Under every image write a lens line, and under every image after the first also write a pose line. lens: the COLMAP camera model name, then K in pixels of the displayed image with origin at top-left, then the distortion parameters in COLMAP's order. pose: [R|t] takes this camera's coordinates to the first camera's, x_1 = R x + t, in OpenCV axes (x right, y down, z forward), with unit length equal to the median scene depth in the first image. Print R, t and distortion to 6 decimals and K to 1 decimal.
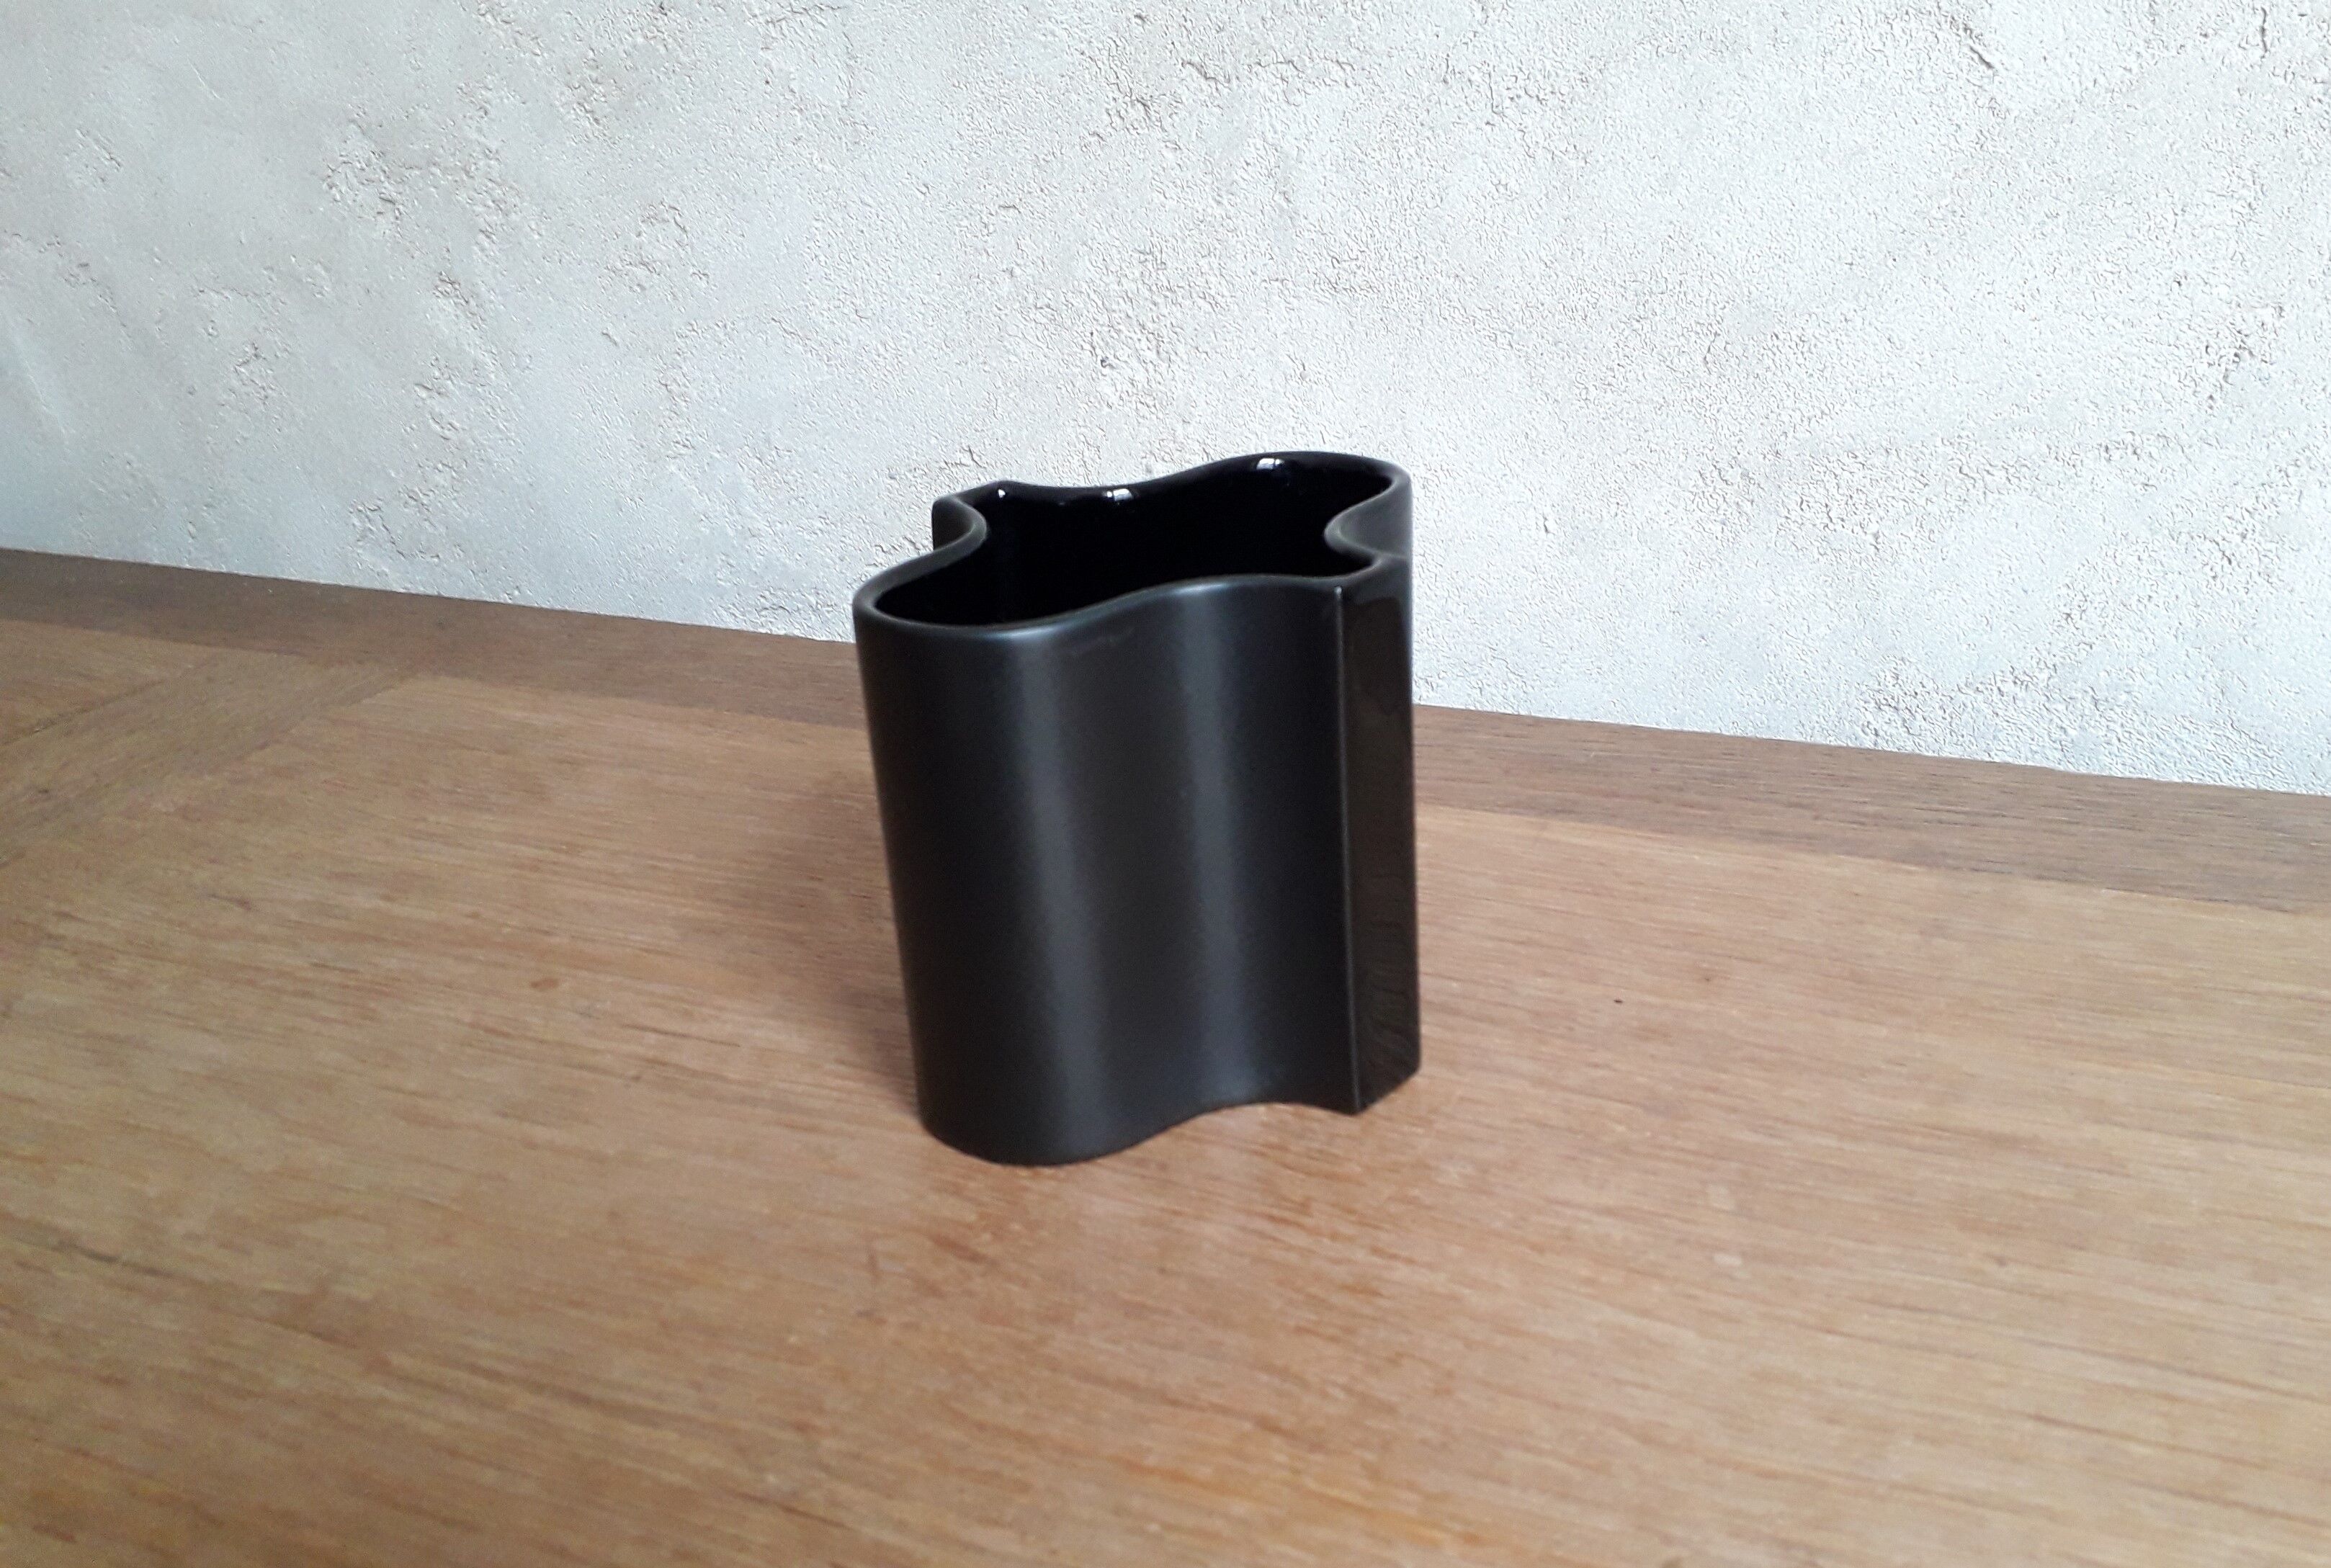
lens RADIAL K [[1905.6, 0, 1188.9], [0, 1905.6, 838.5], [0, 0, 1]] dist [0.010191, -0.010453]
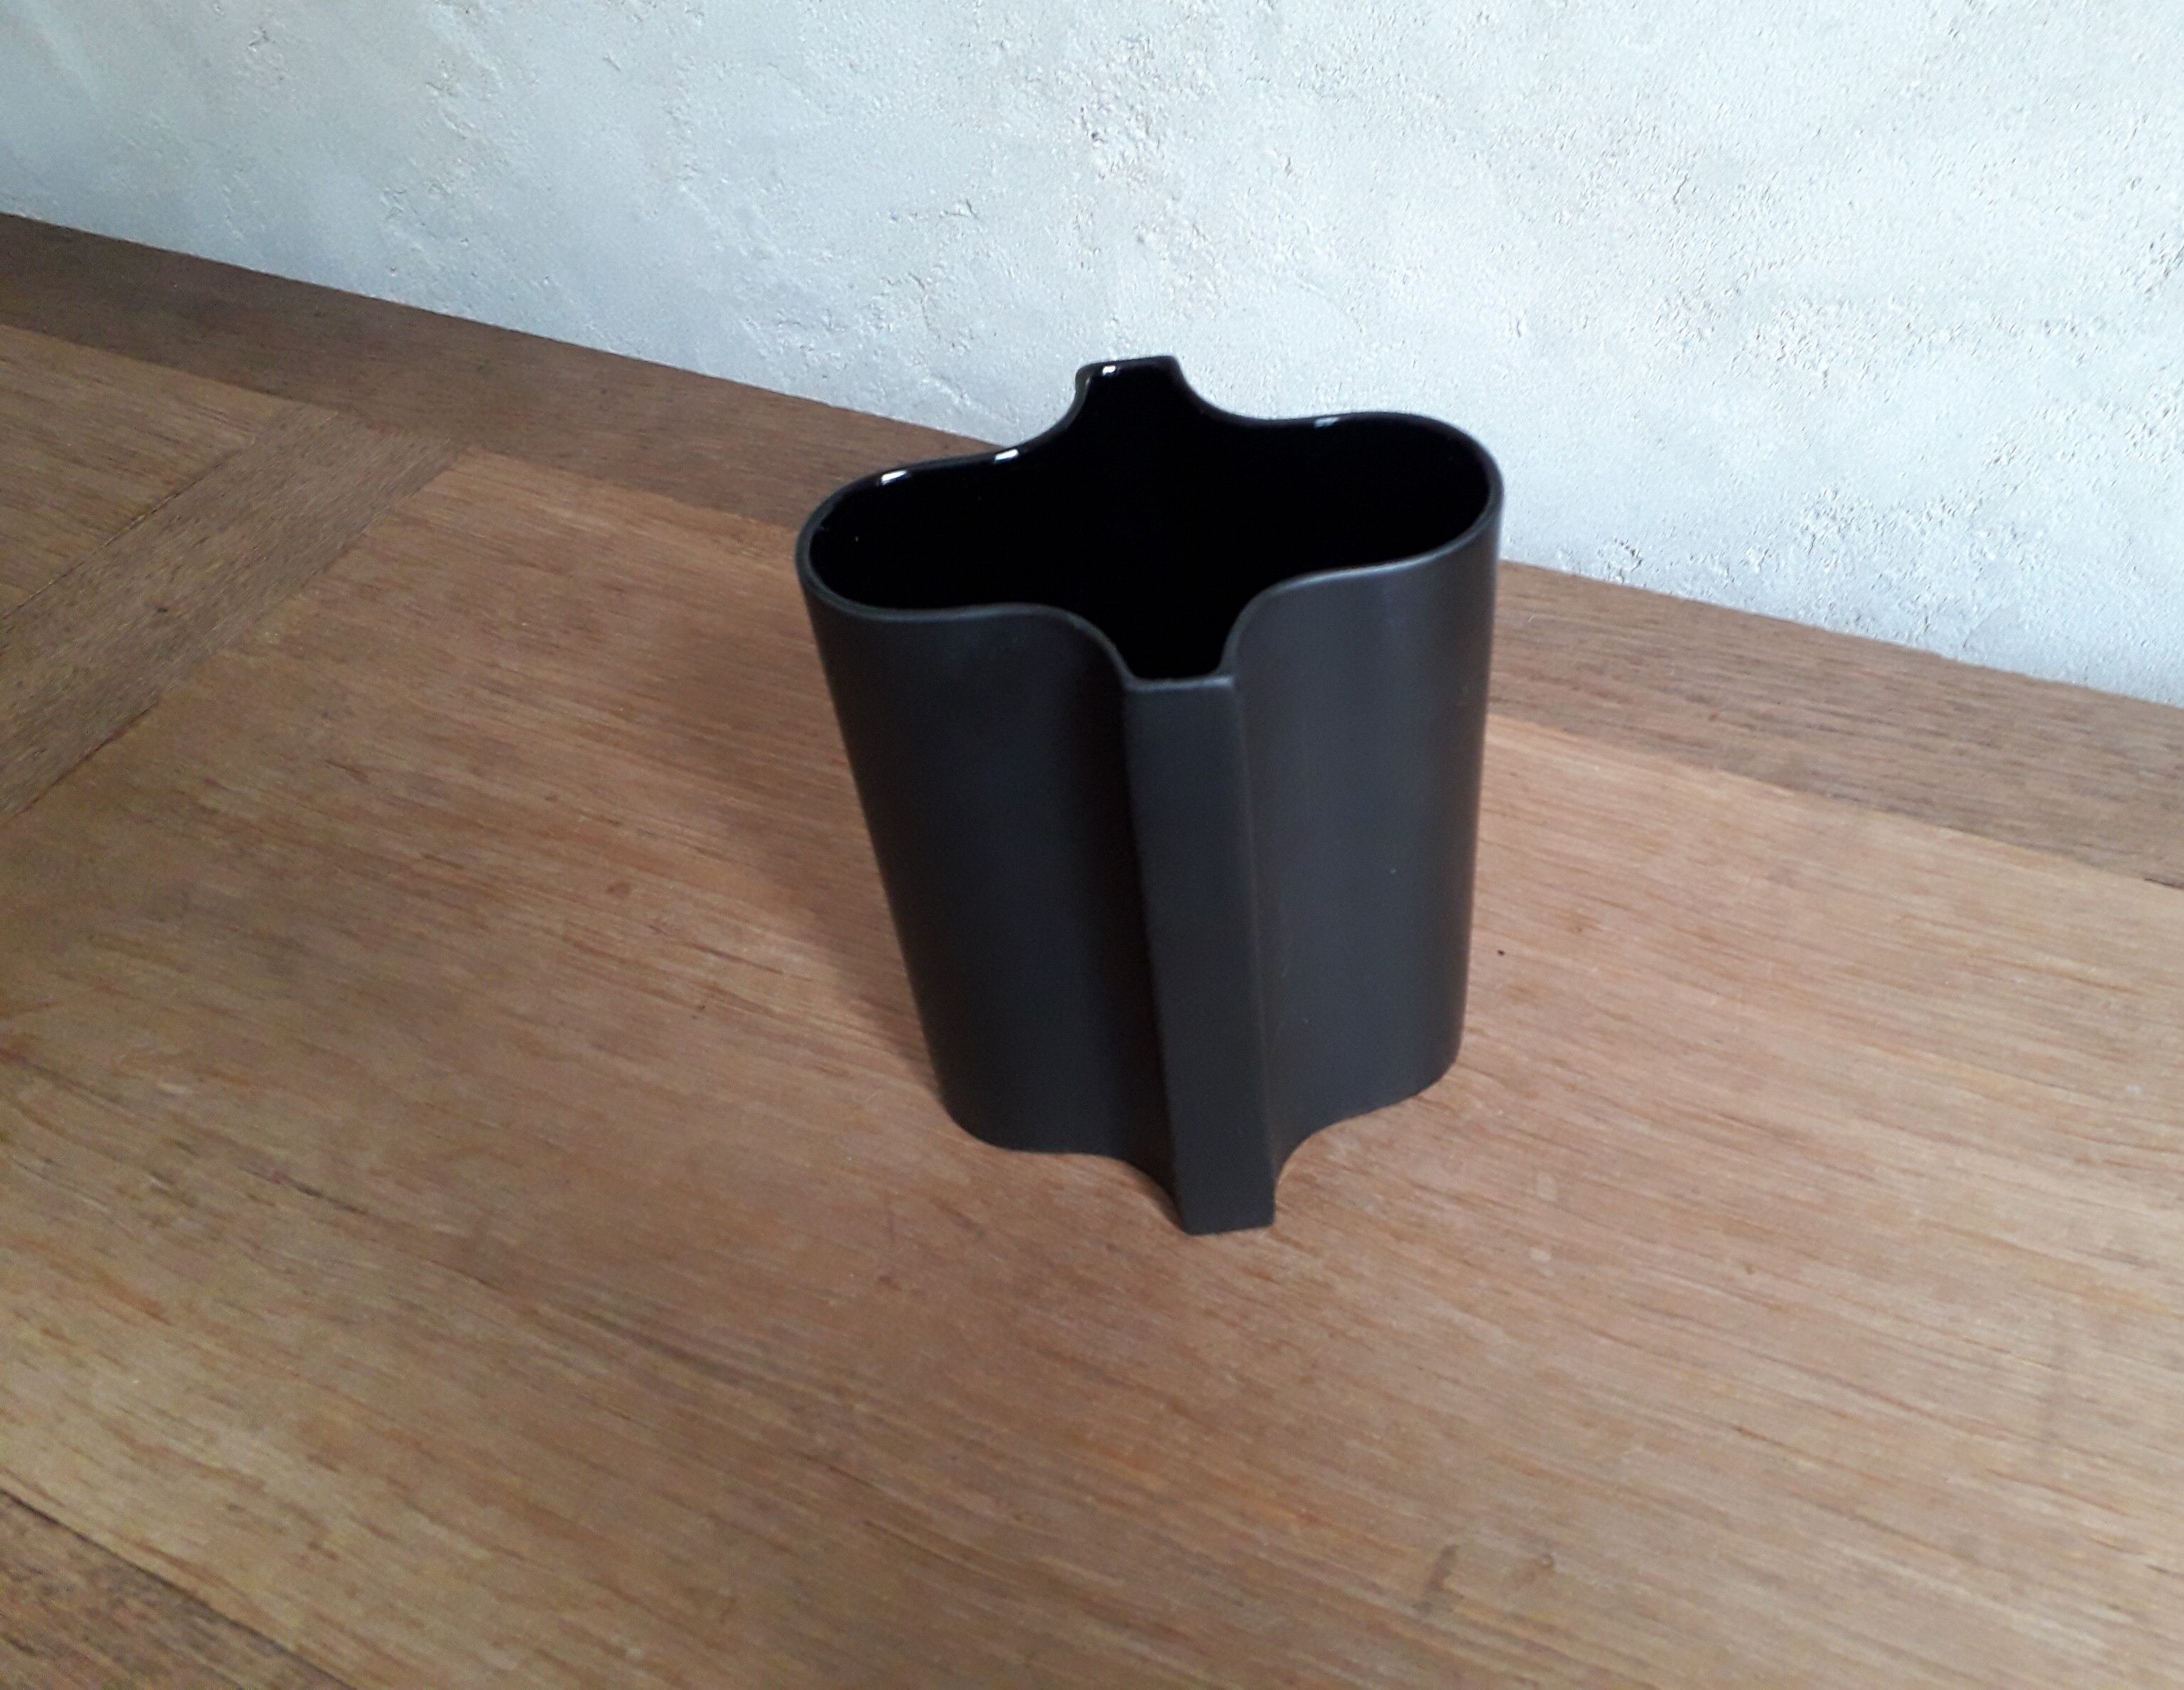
lens RADIAL K [[1893.4, 0, 1164.3], [0, 1893.4, 778.4], [0, 0, 1]] dist [0.030679, -0.049045]
pose [[0.999109, 0.011485, -0.040613, 0.054820], [0.002216, 0.946666, 0.322210, -0.371797], [0.042147, -0.322013, 0.945797, -0.097752]]
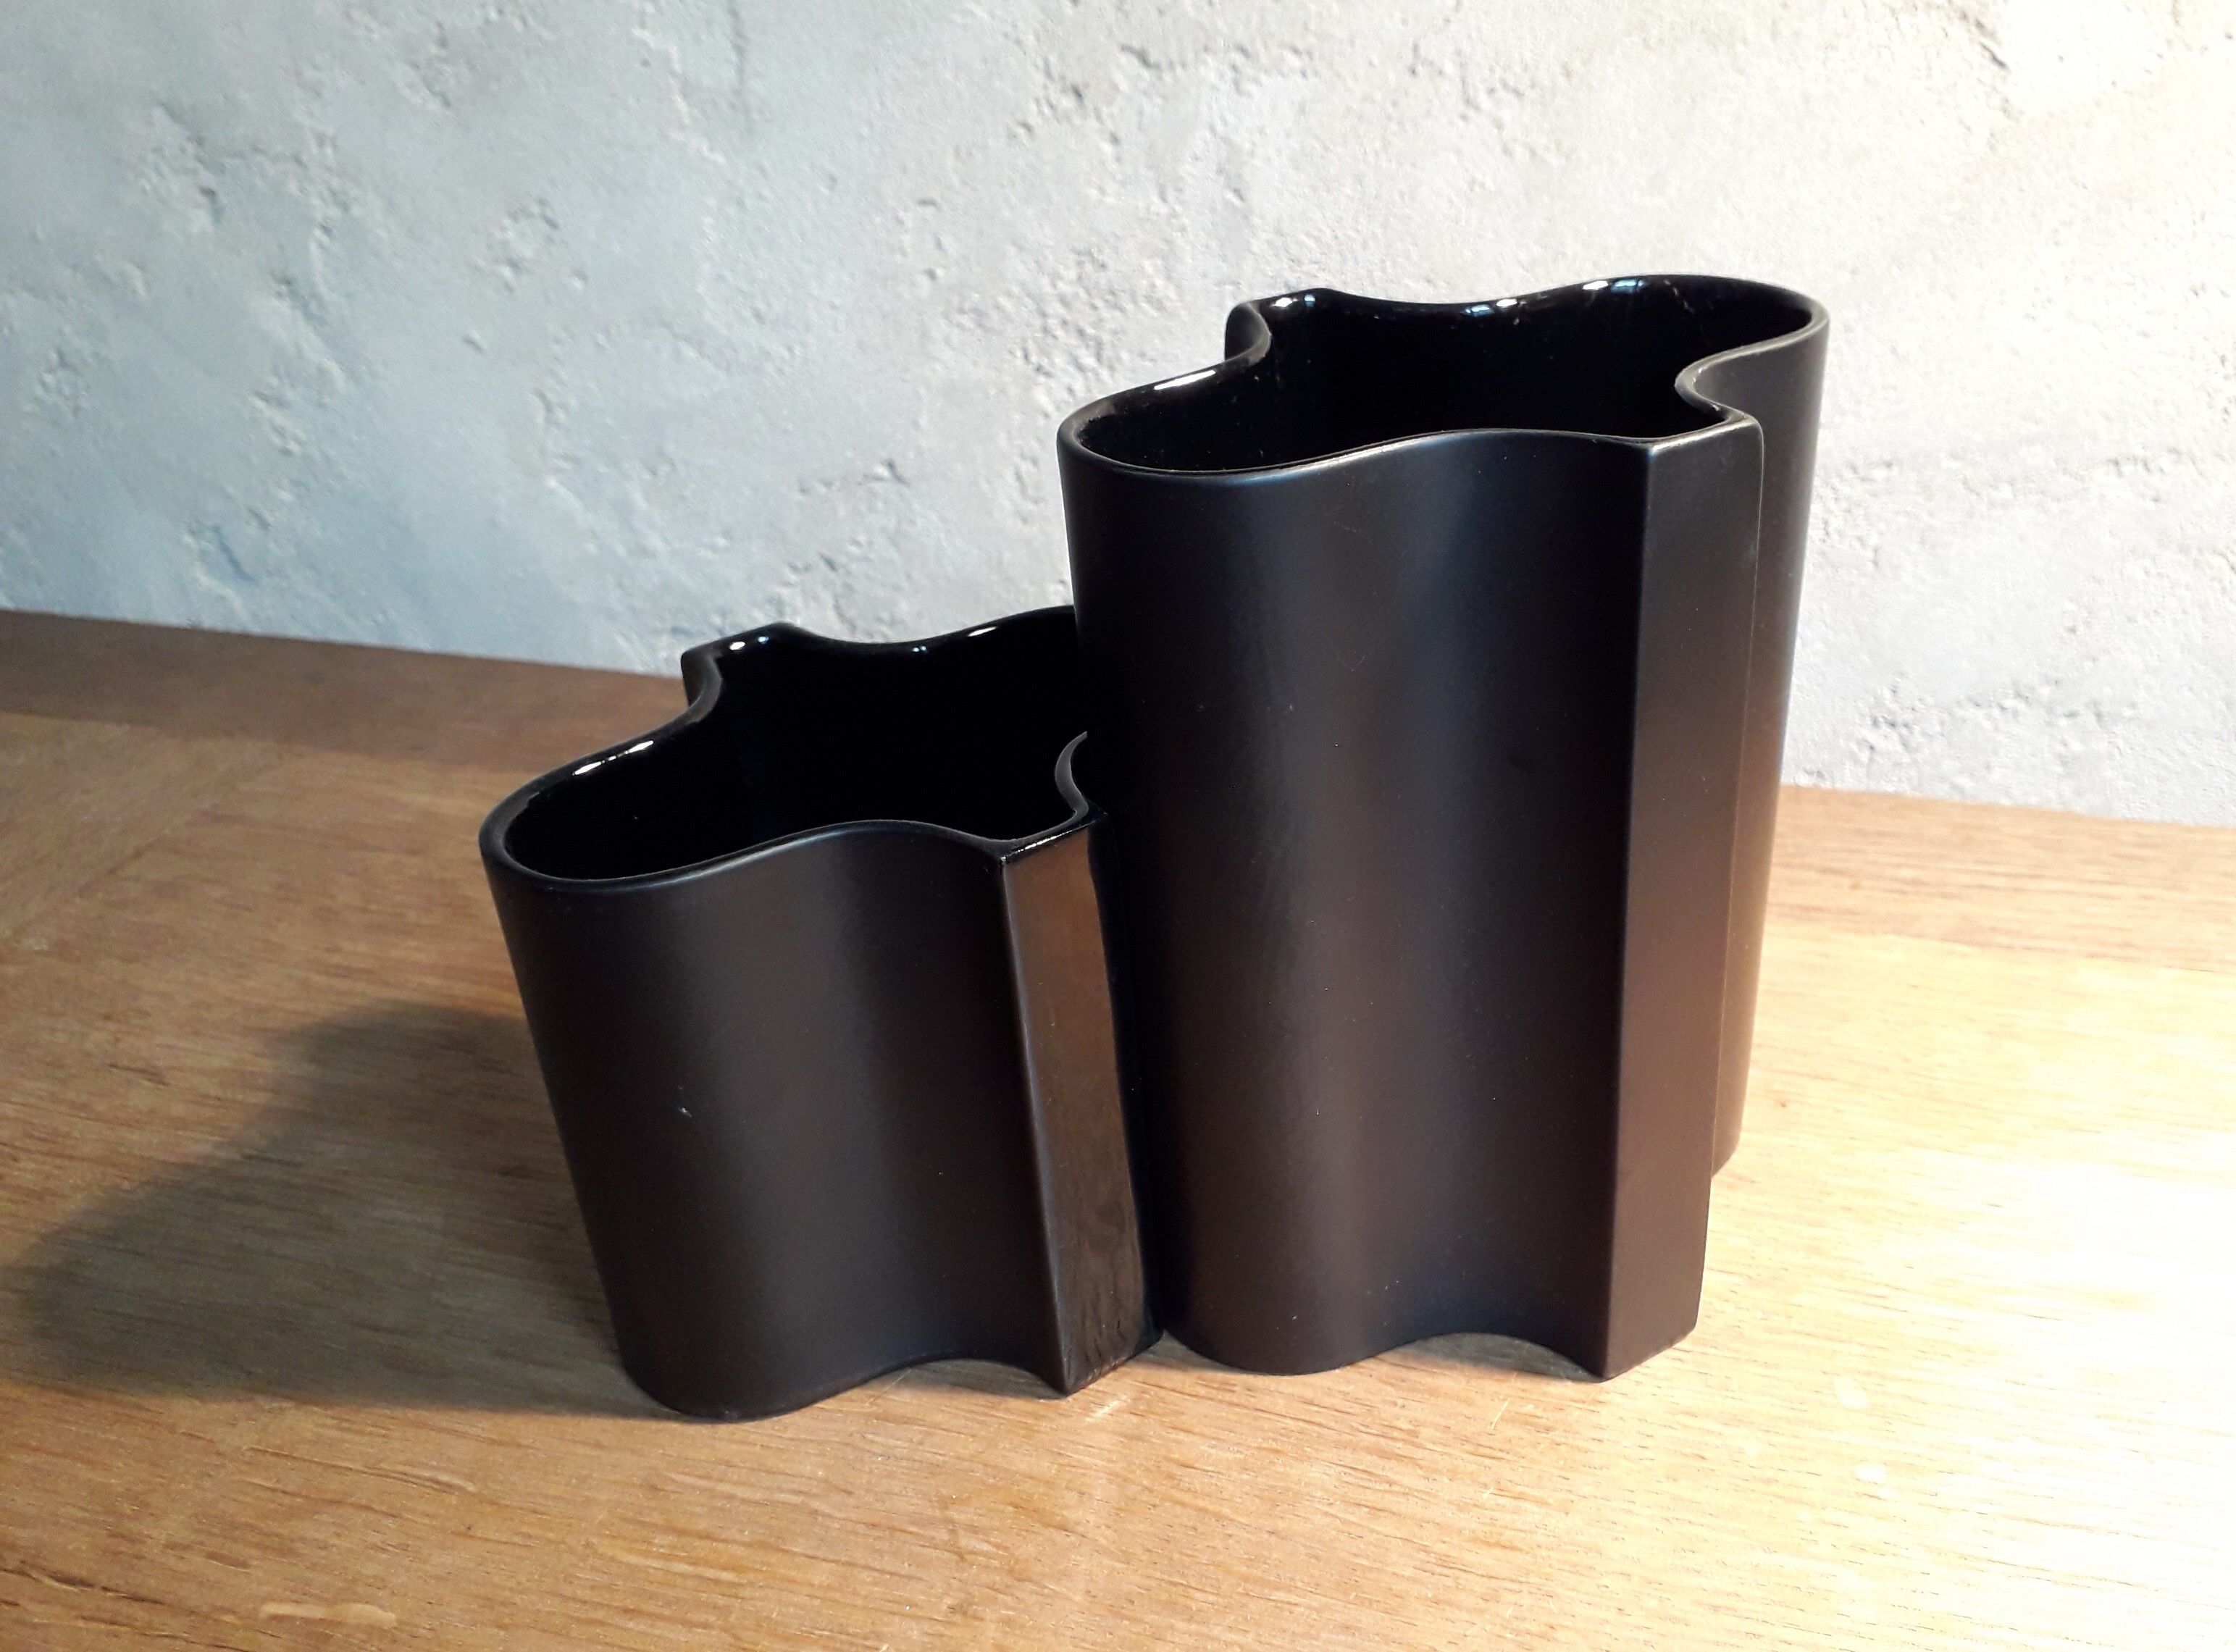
lens RADIAL K [[1957.5, 0, 1195.8], [0, 1957.5, 845.0], [0, 0, 1]] dist [-0.014919, -0.002151]
pose [[0.995470, -0.051111, 0.080174, -0.082763], [0.045143, 0.996194, 0.074565, -0.130499], [-0.083680, -0.070608, 0.993988, 0.064810]]
